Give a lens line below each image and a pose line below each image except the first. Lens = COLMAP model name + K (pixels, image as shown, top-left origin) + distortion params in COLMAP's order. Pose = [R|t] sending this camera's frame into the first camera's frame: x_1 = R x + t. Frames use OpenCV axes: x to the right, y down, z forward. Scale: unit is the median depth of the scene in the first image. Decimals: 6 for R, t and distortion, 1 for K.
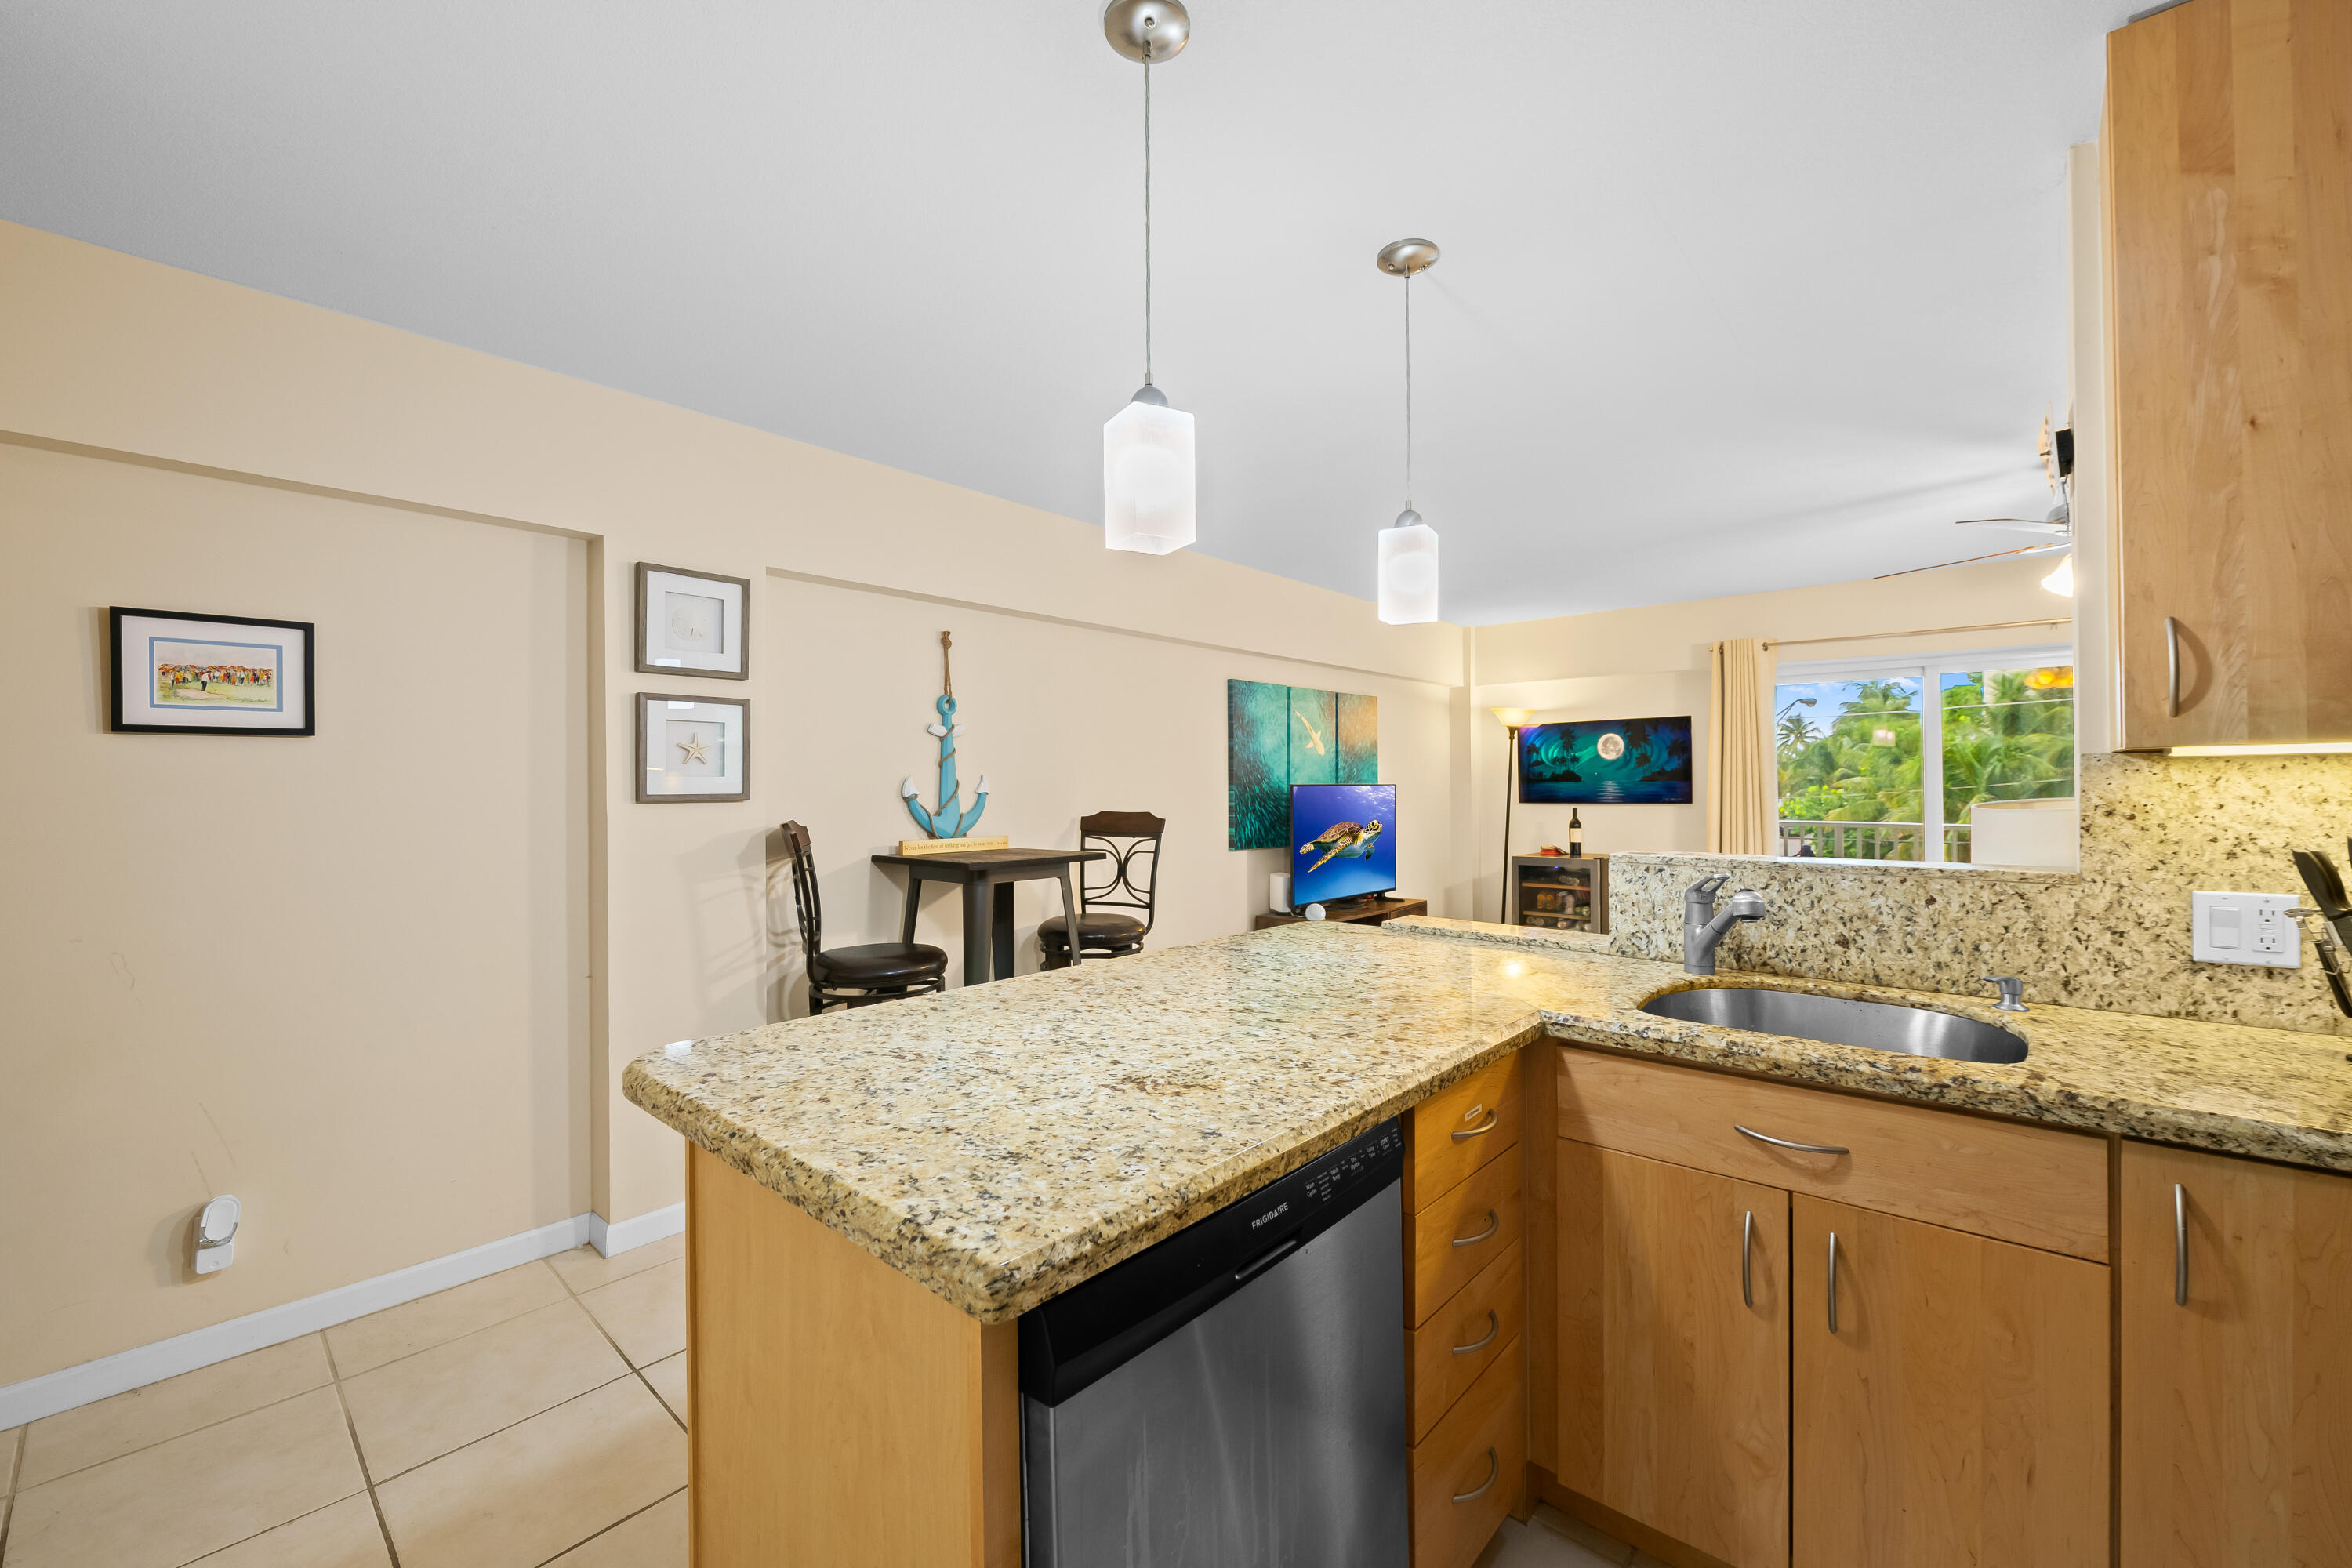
lens RADIAL K [[936.0, 0, 1196.7], [0, 936.0, 783.8], [0, 0, 1]] dist [0.003594, -0.004509]
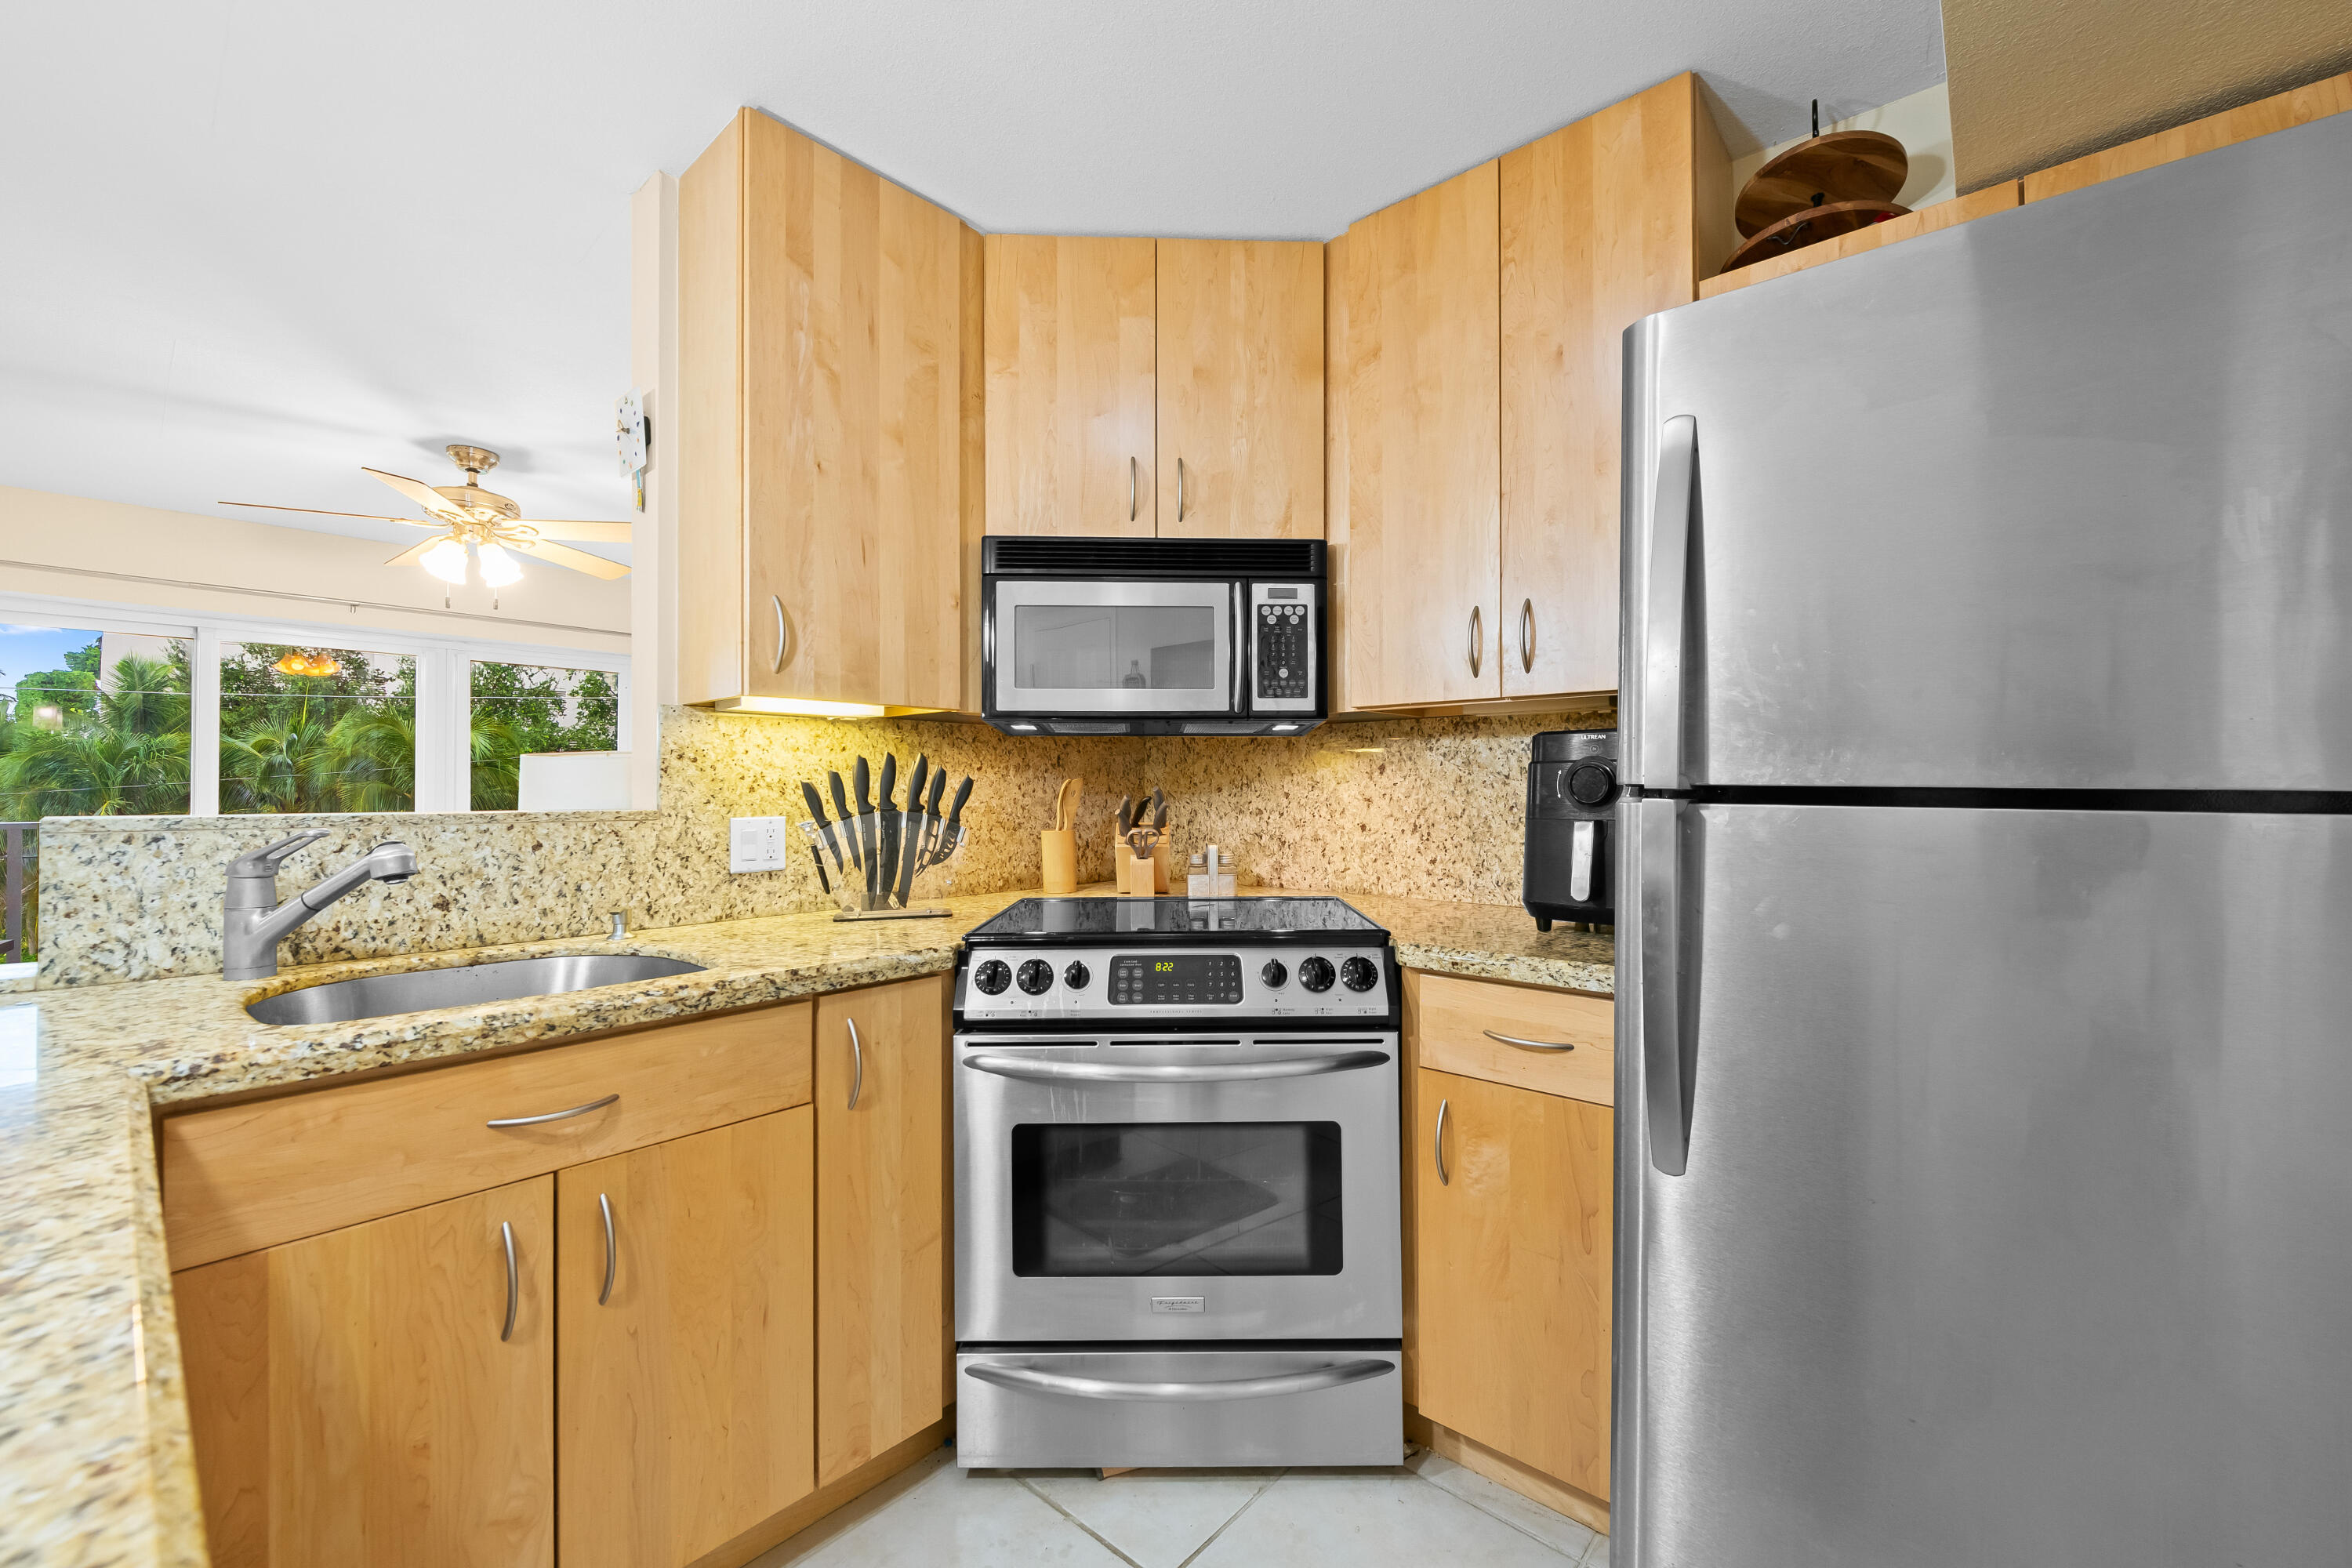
lens RADIAL K [[936.0, 0, 1180.5], [0, 936.0, 779.3], [0, 0, 1]] dist [0.003594, -0.004509]
pose [[0.004066, 0.014871, 0.999881, -0.173535], [-0.000652, 0.999889, -0.014868, 0.068287], [-0.999992, -0.000591, 0.004075, 0.326744]]
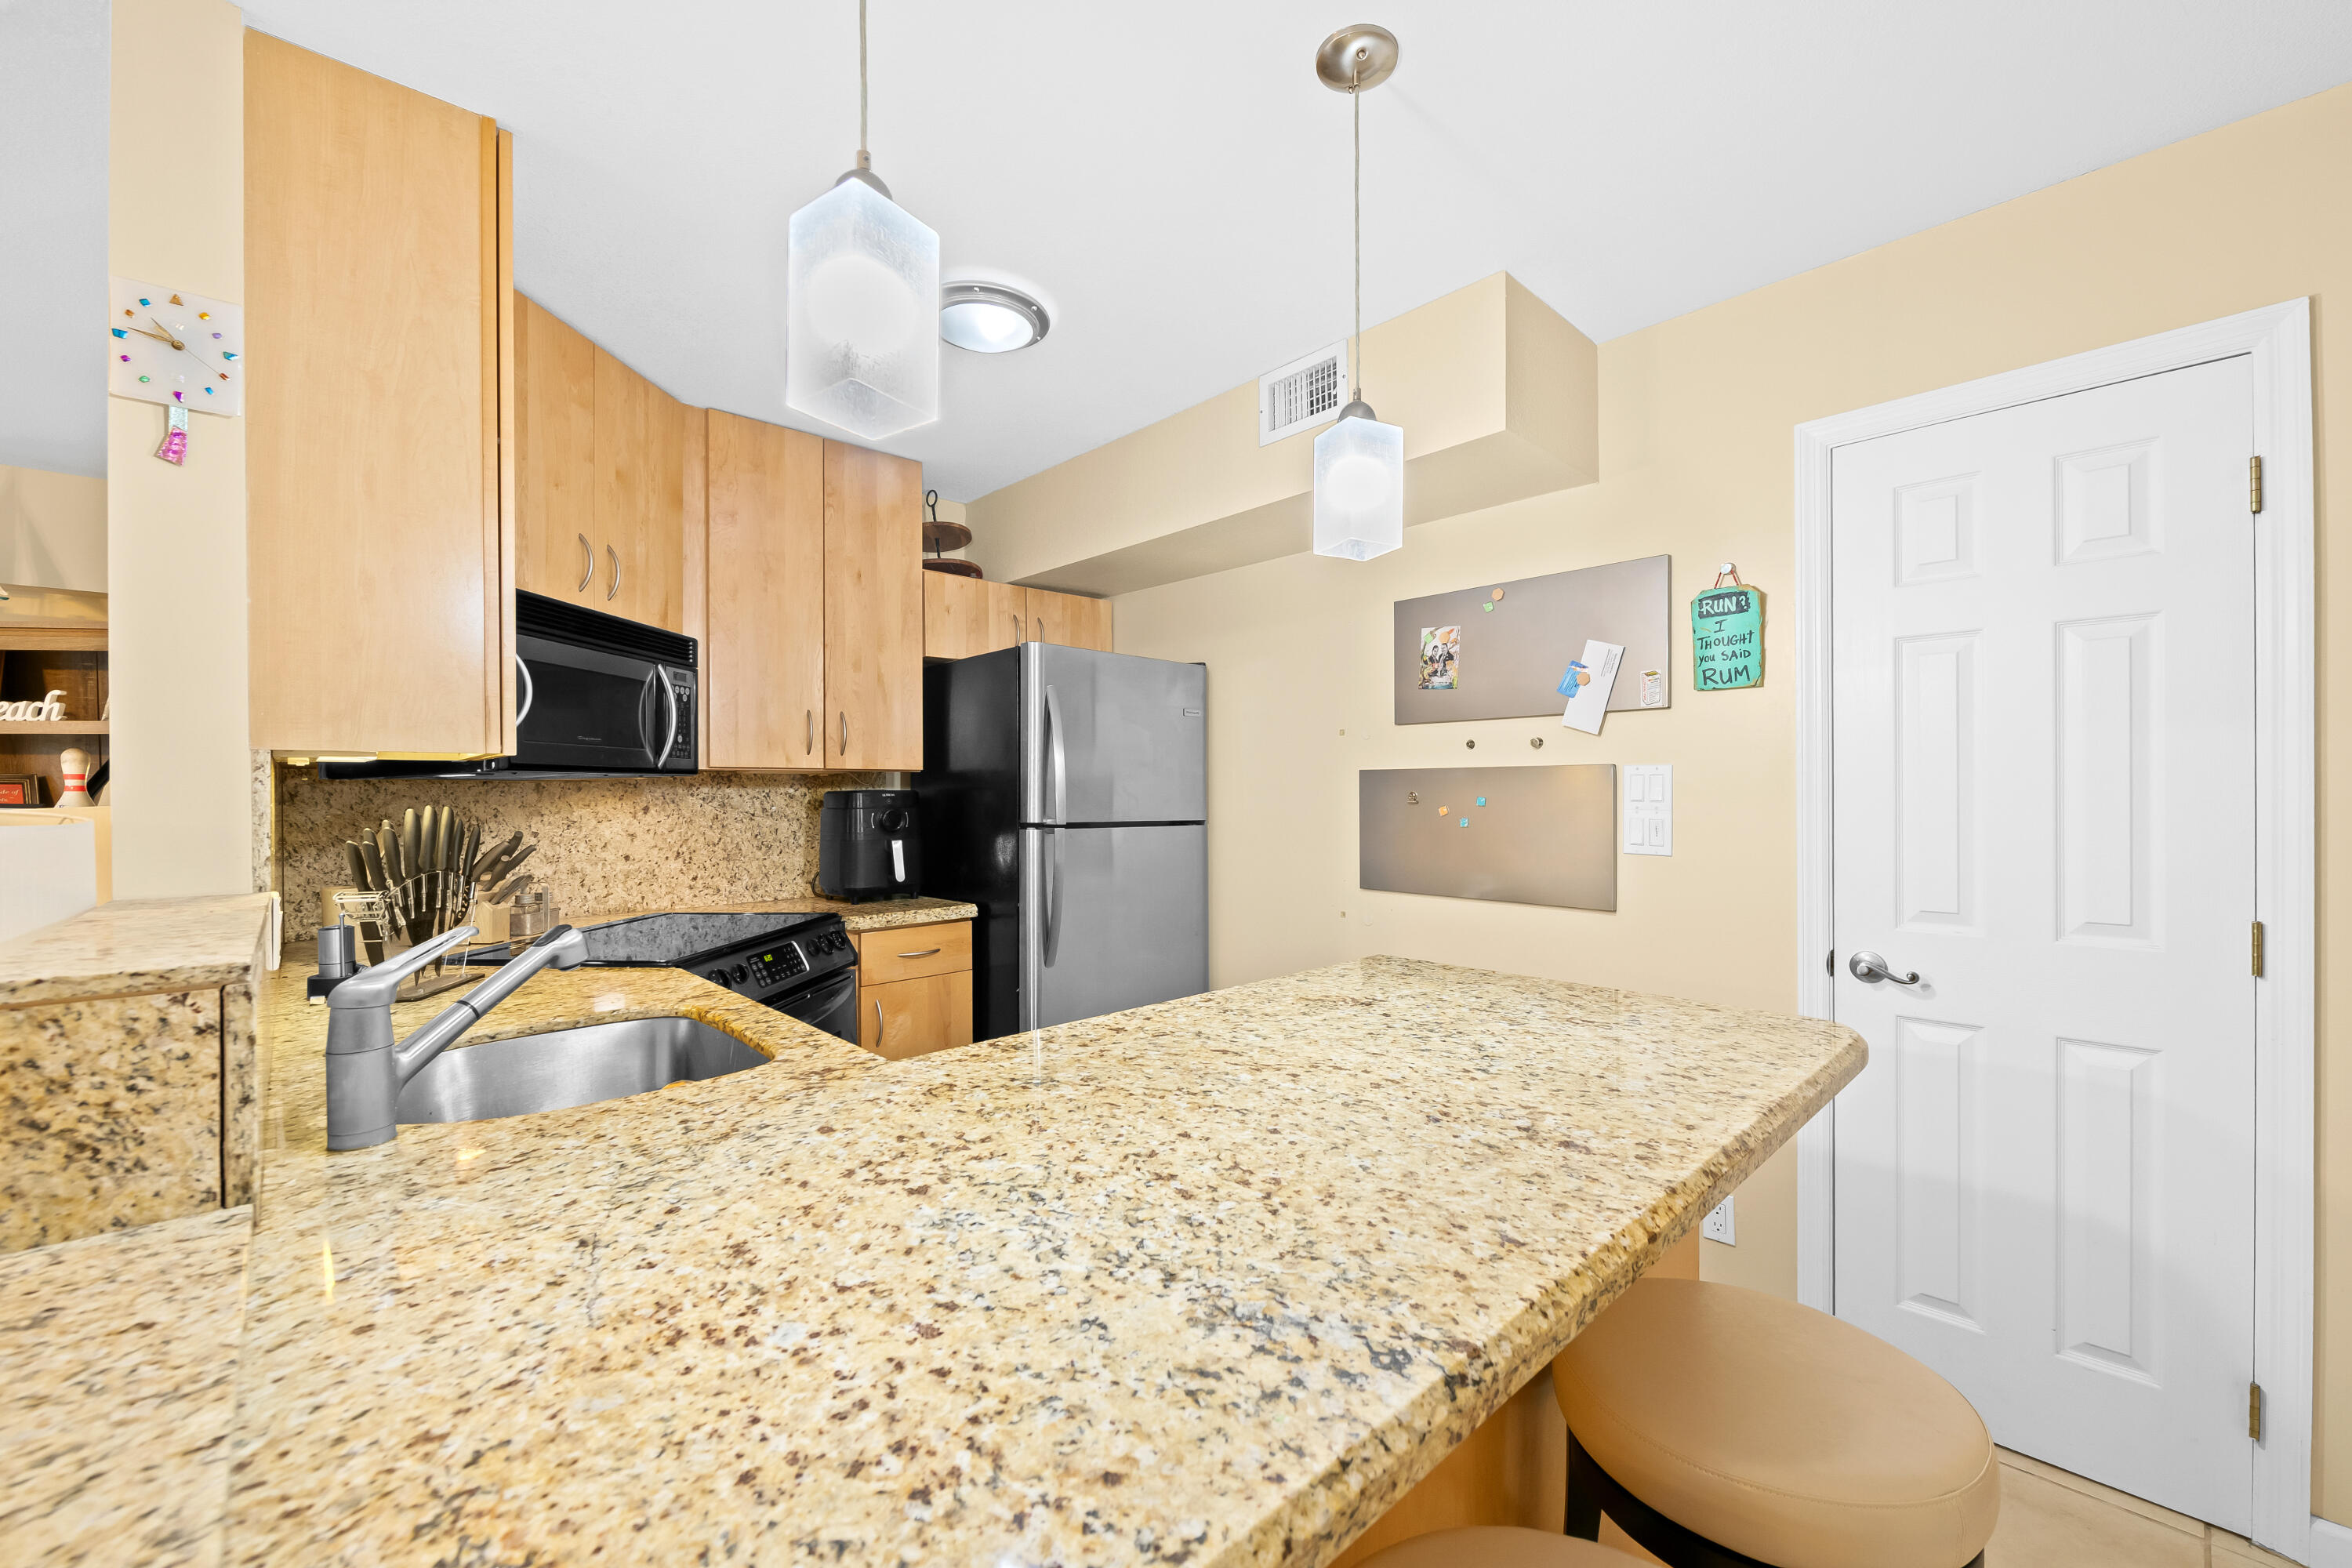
lens RADIAL K [[936.0, 0, 1196.5], [0, 936.0, 793.5], [0, 0, 1]] dist [0.003594, -0.004509]
pose [[-0.995972, 0.009628, 0.089142, 0.030172], [0.009827, 0.999950, 0.001793, 0.012617], [-0.089120, 0.002662, -0.996017, 1.591372]]
